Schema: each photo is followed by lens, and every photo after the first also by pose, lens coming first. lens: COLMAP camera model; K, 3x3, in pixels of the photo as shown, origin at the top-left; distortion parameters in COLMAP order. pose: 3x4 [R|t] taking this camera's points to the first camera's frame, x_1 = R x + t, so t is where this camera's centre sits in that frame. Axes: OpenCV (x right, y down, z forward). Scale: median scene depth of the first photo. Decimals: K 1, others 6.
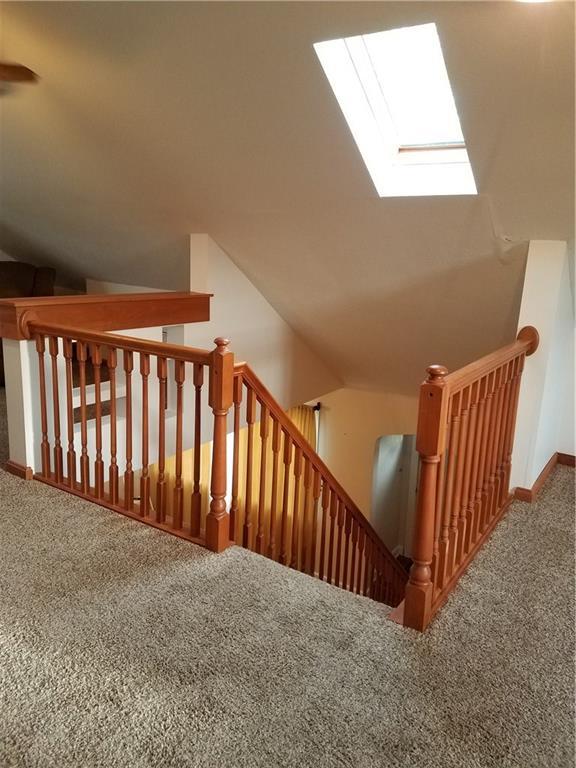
lens RADIAL K [[582.1, 0, 287.4], [0, 582.1, 370.1], [0, 0, 1]] dist [0.218266, -0.389096]
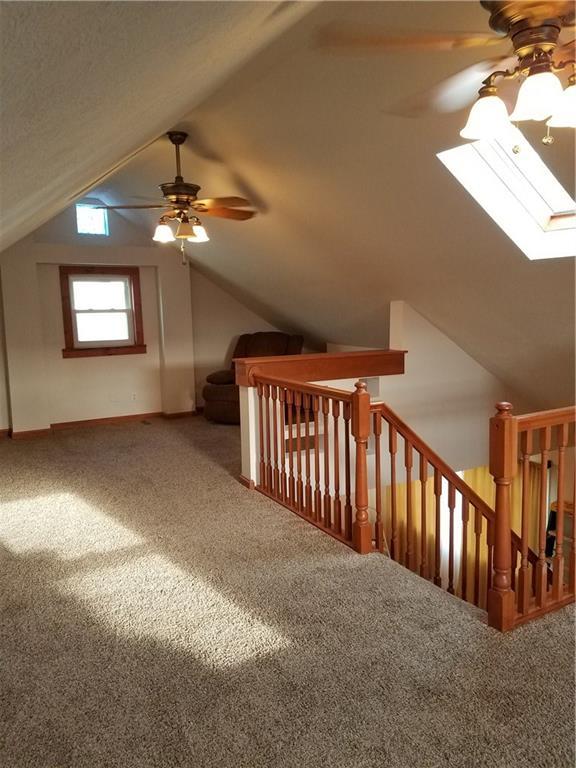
lens RADIAL K [[582.1, 0, 287.4], [0, 582.1, 370.1], [0, 0, 1]] dist [0.218266, -0.389096]
pose [[0.891810, -0.011147, -0.452273, 0.257526], [-0.035610, 0.994865, -0.094739, 0.036510], [0.451006, 0.100595, 0.886834, -0.184628]]
